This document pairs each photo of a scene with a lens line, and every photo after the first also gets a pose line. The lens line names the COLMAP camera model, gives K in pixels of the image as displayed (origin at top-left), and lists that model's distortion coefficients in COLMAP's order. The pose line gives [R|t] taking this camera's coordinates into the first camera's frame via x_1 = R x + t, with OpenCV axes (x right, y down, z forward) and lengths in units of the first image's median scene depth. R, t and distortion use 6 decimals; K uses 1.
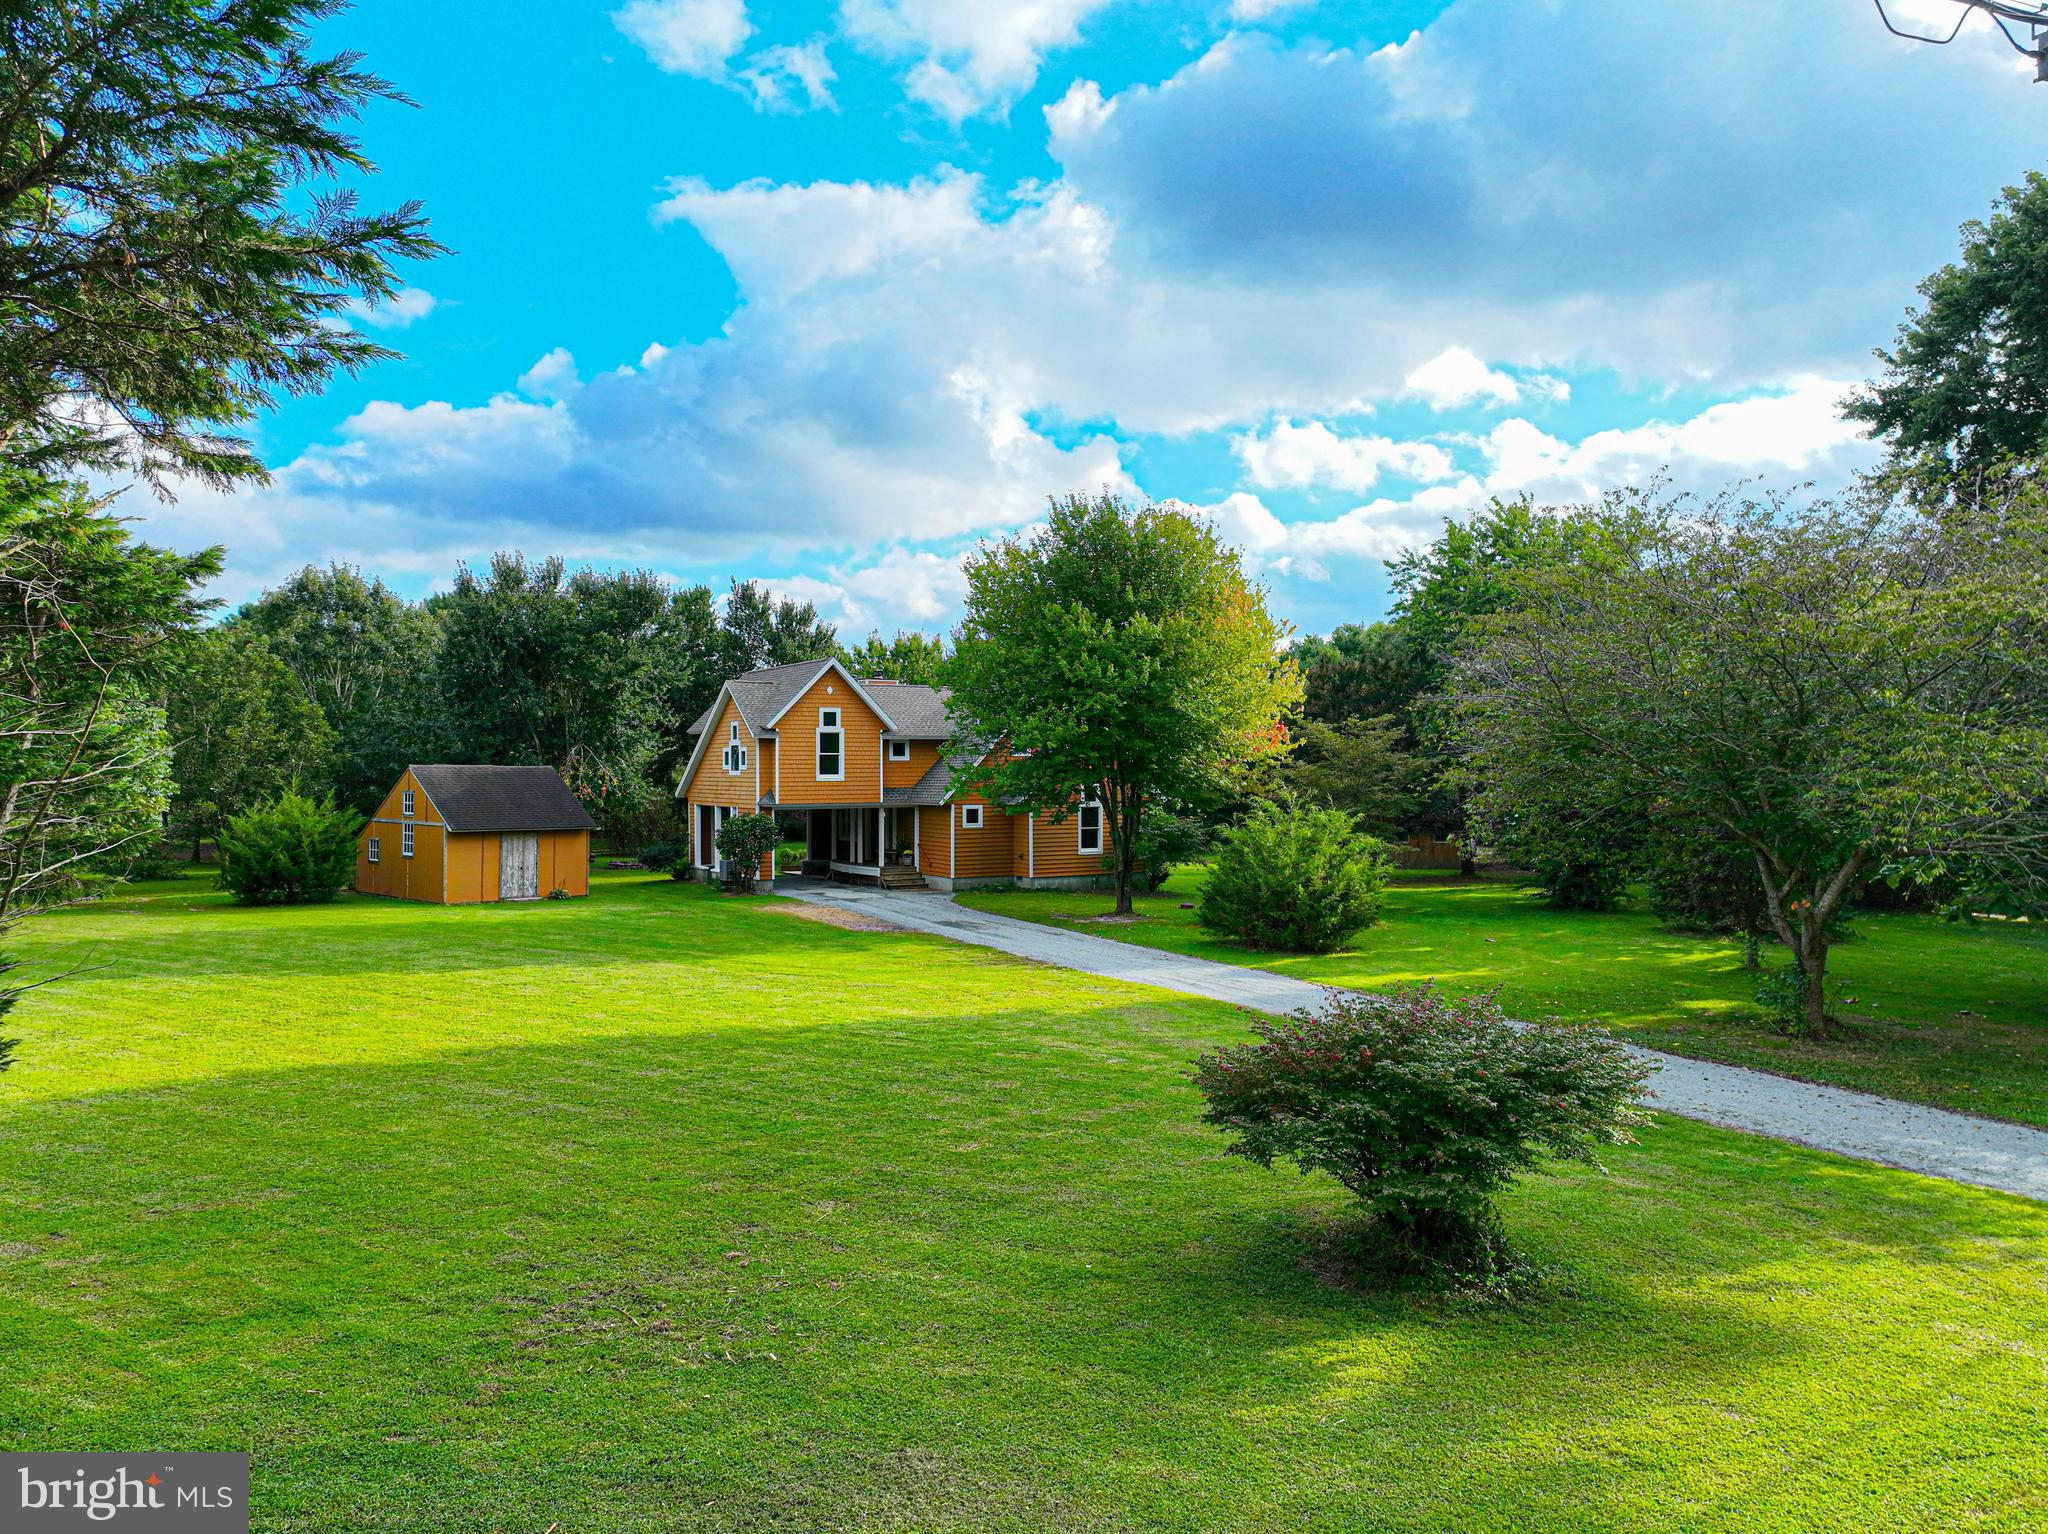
lens RADIAL K [[1449.6, 0, 1031.9], [0, 1449.6, 764.0], [0, 0, 1]] dist [0.000992, -0.003372]
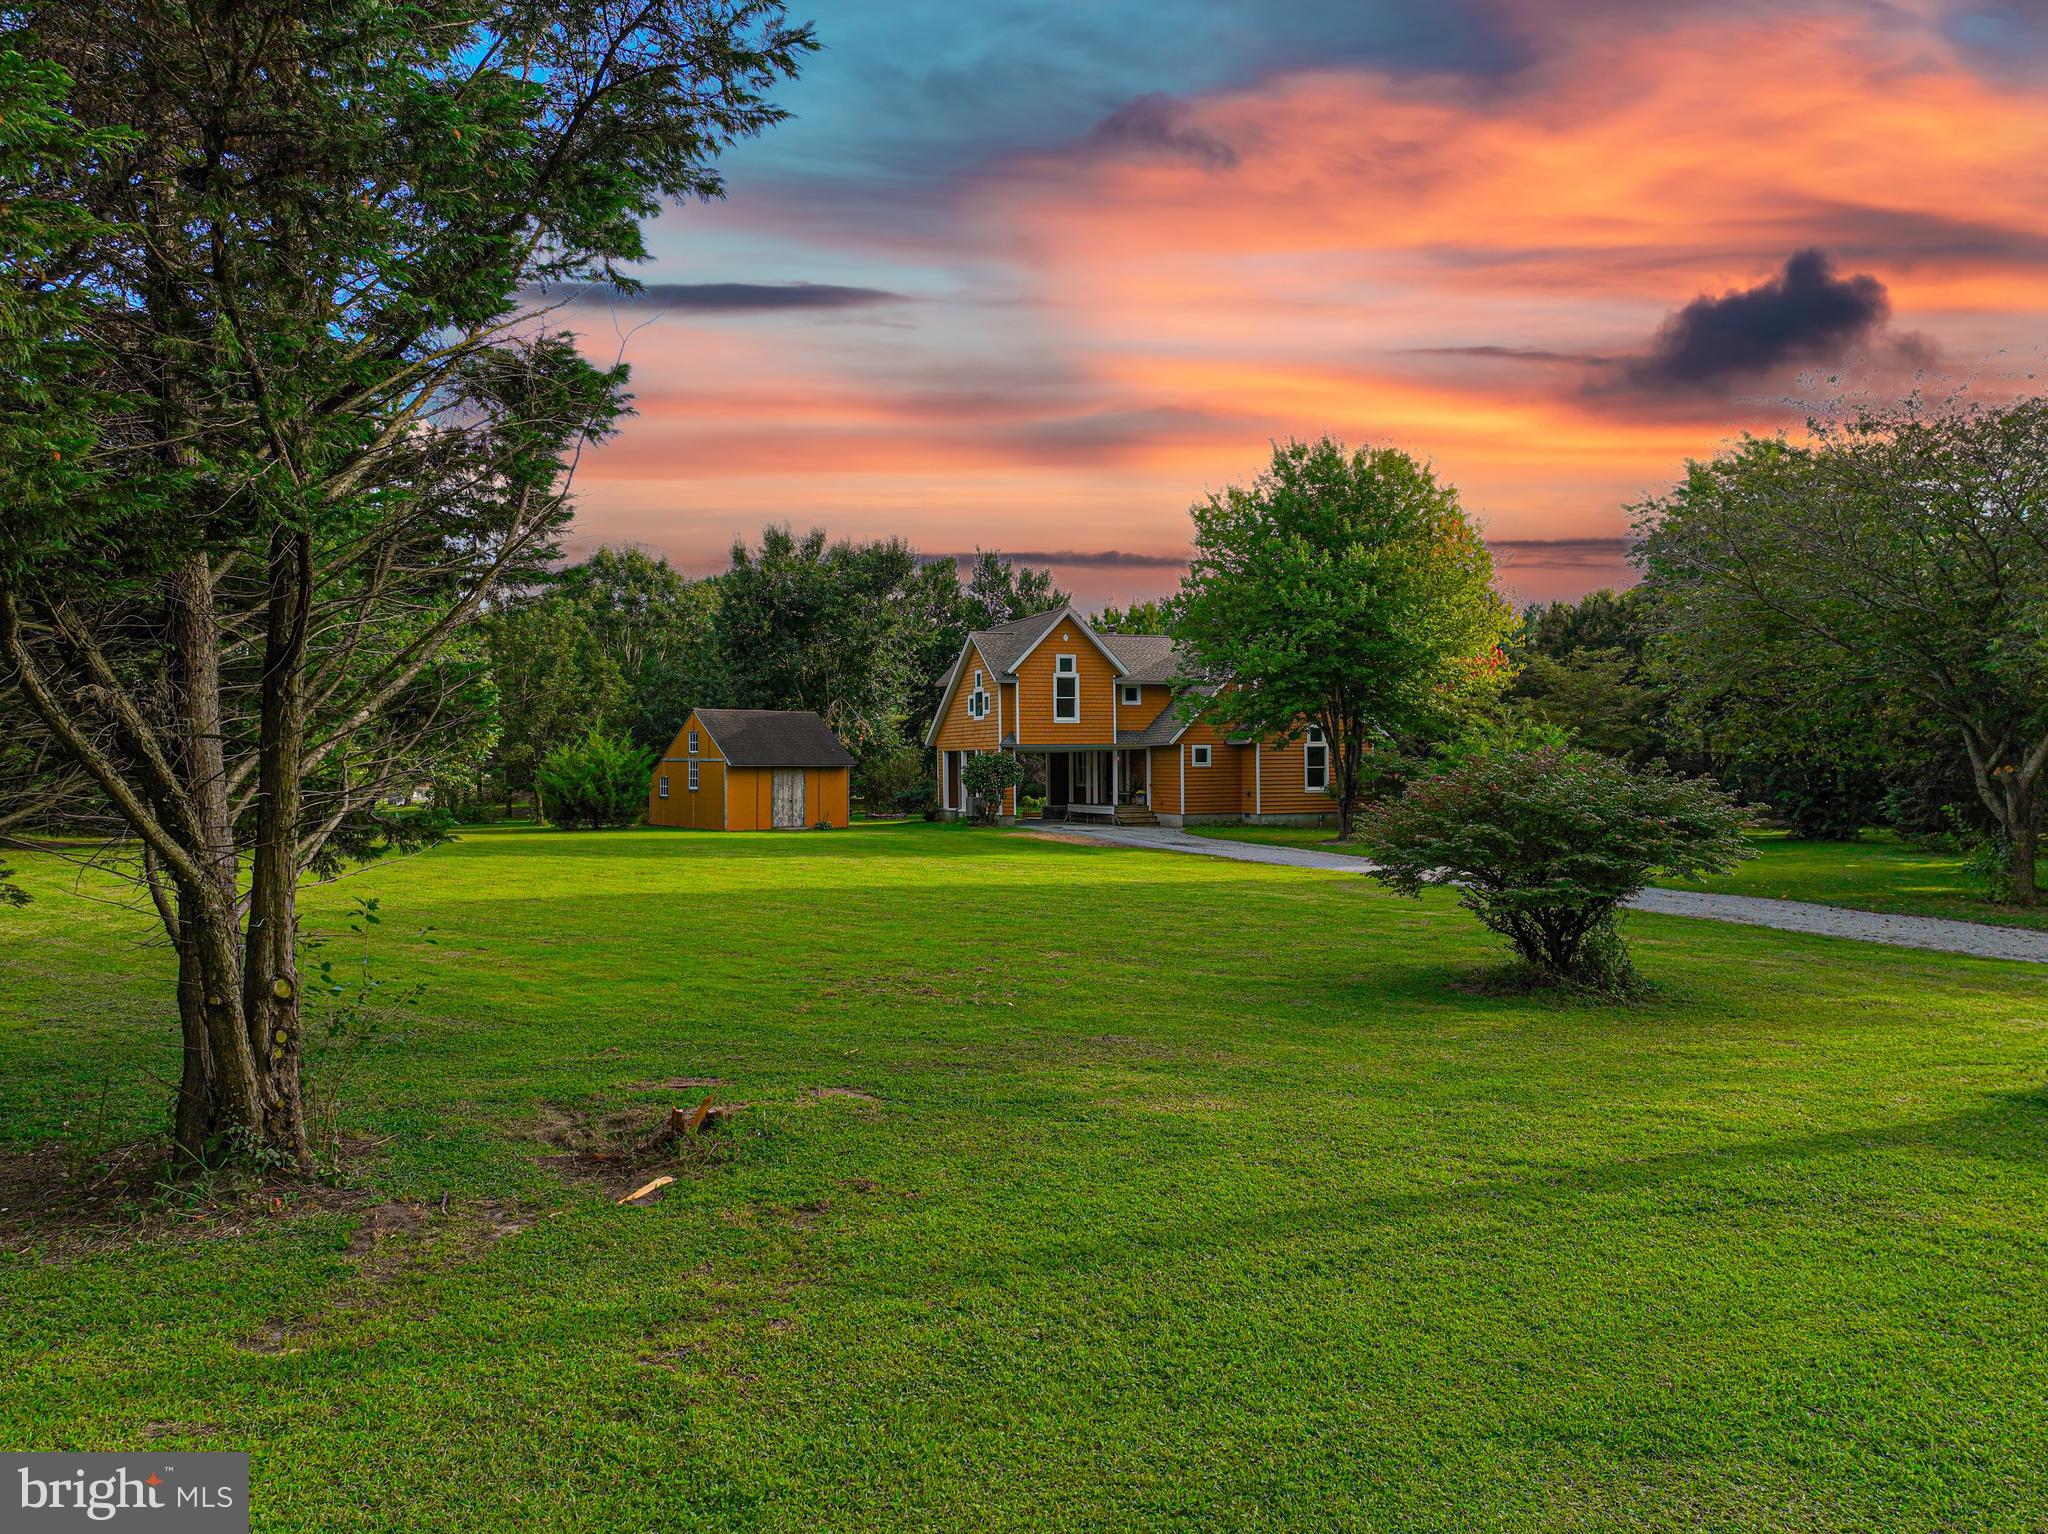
lens RADIAL K [[1452.4, 0, 1029.4], [0, 1452.4, 772.6], [0, 0, 1]] dist [0.004652, 0.001637]
pose [[0.985963, -0.006116, -0.166854, 0.011956], [0.007494, 0.999943, 0.007627, 0.040326], [0.166798, -0.008770, 0.985952, -0.058656]]
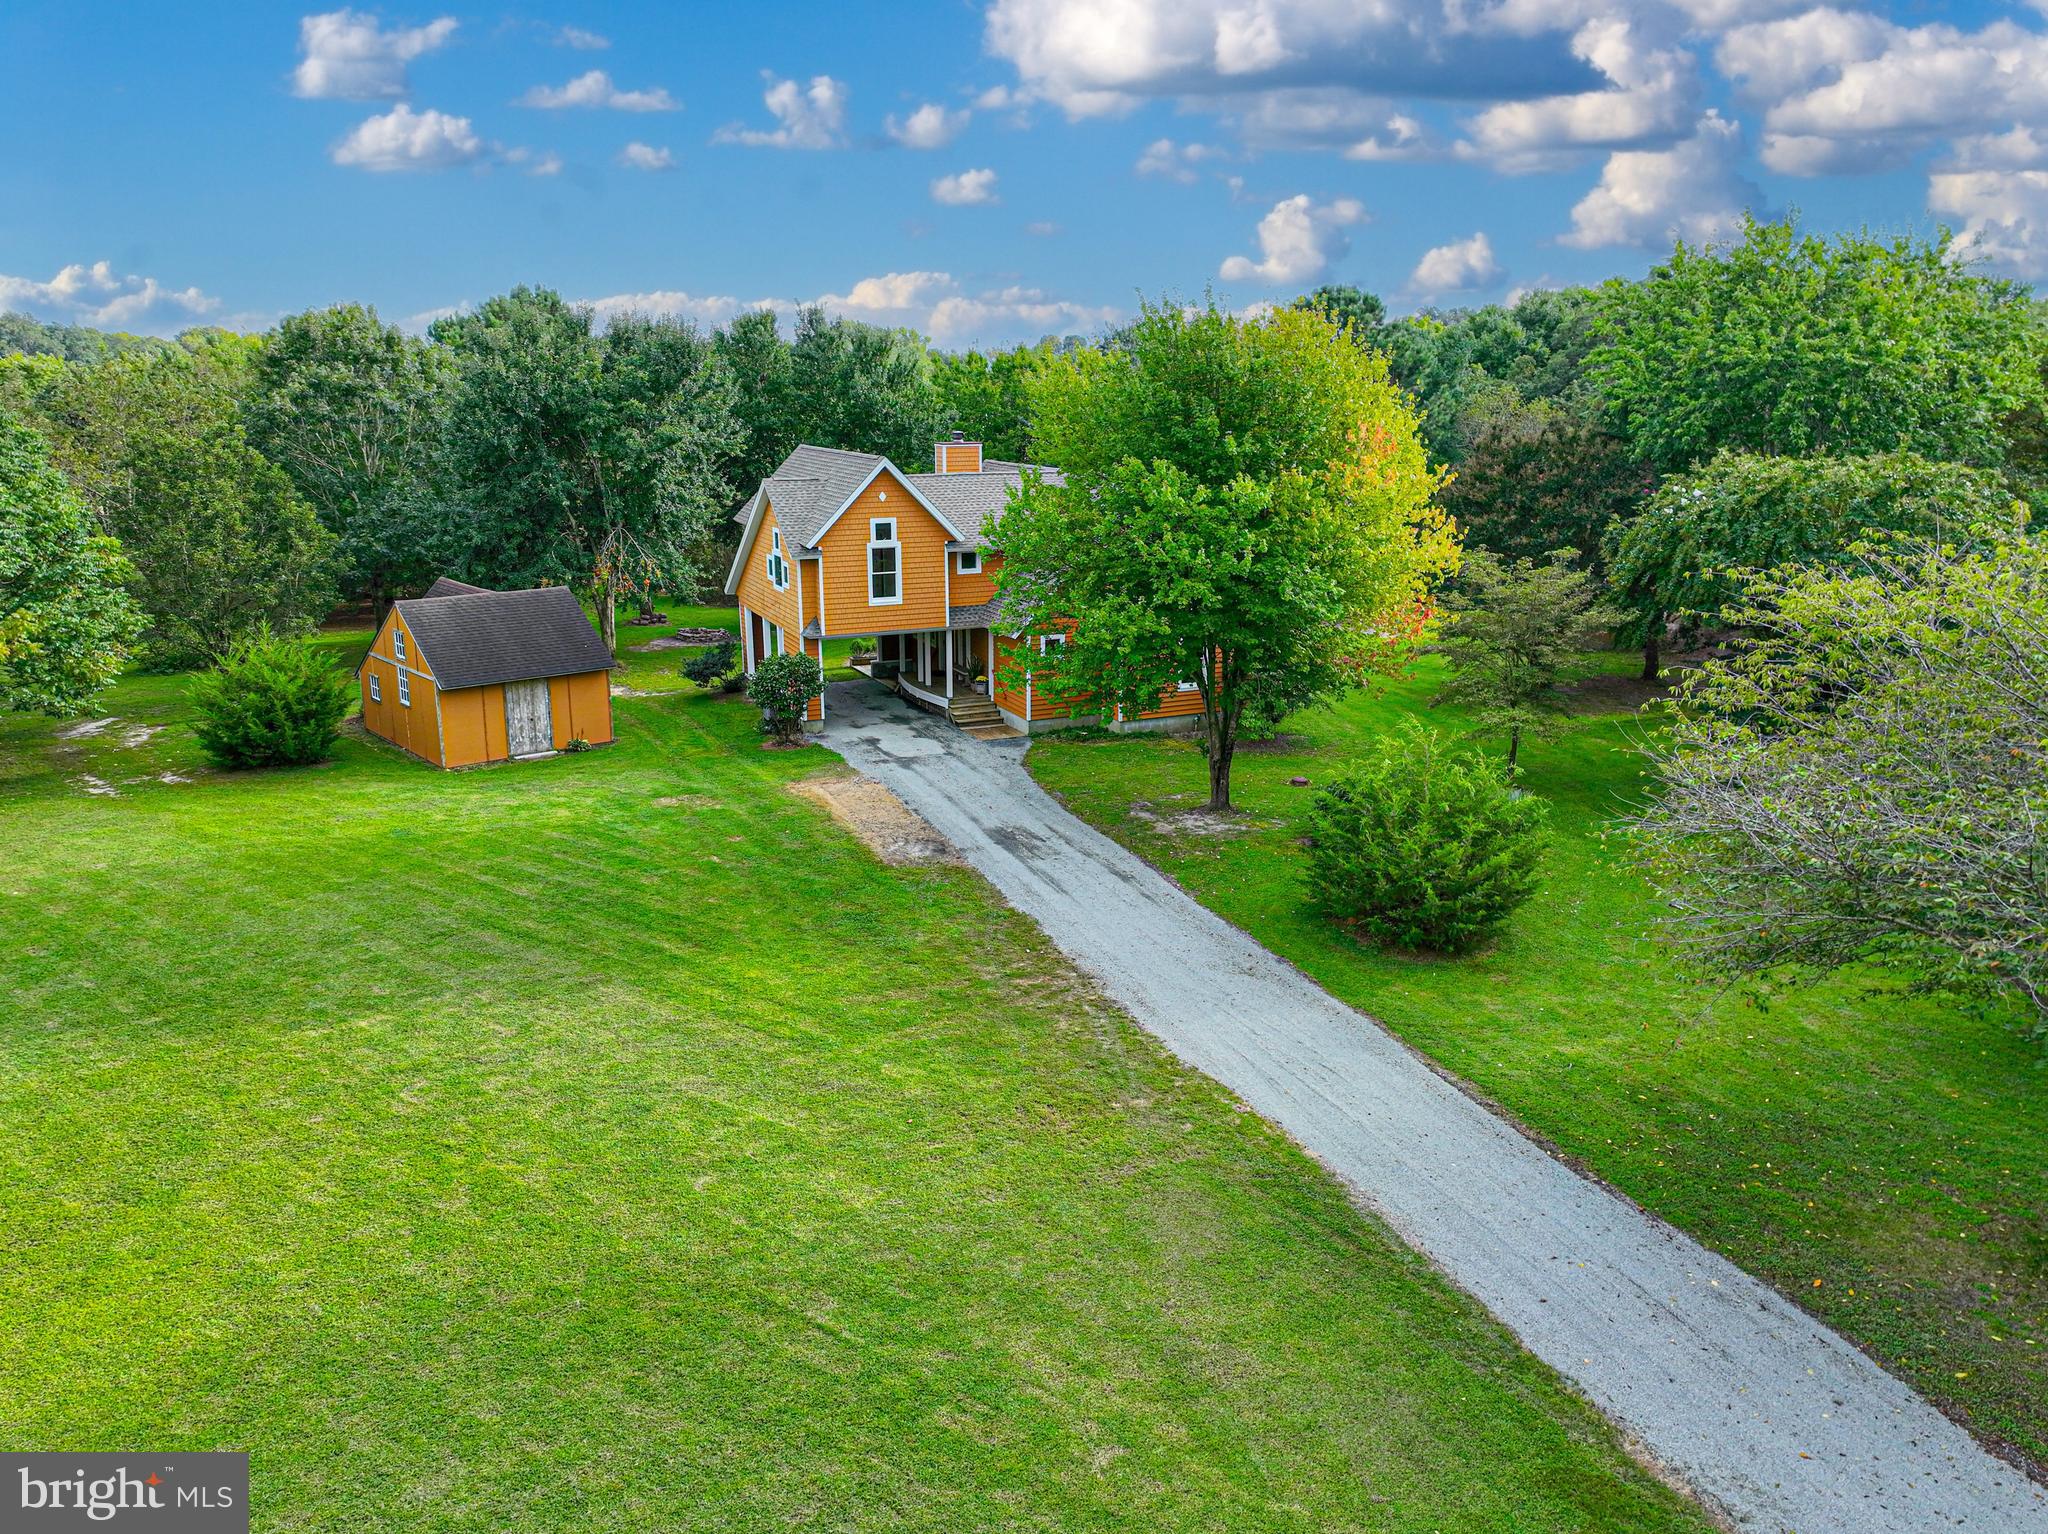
lens RADIAL K [[1445.8, 0, 1025.7], [0, 1445.8, 754.9], [0, 0, 1]] dist [0.006340, 0.004512]
pose [[0.994142, 0.026381, -0.104816, 0.034416], [0.000939, 0.967611, 0.252444, -0.119453], [0.108081, -0.251063, 0.961918, 0.173493]]
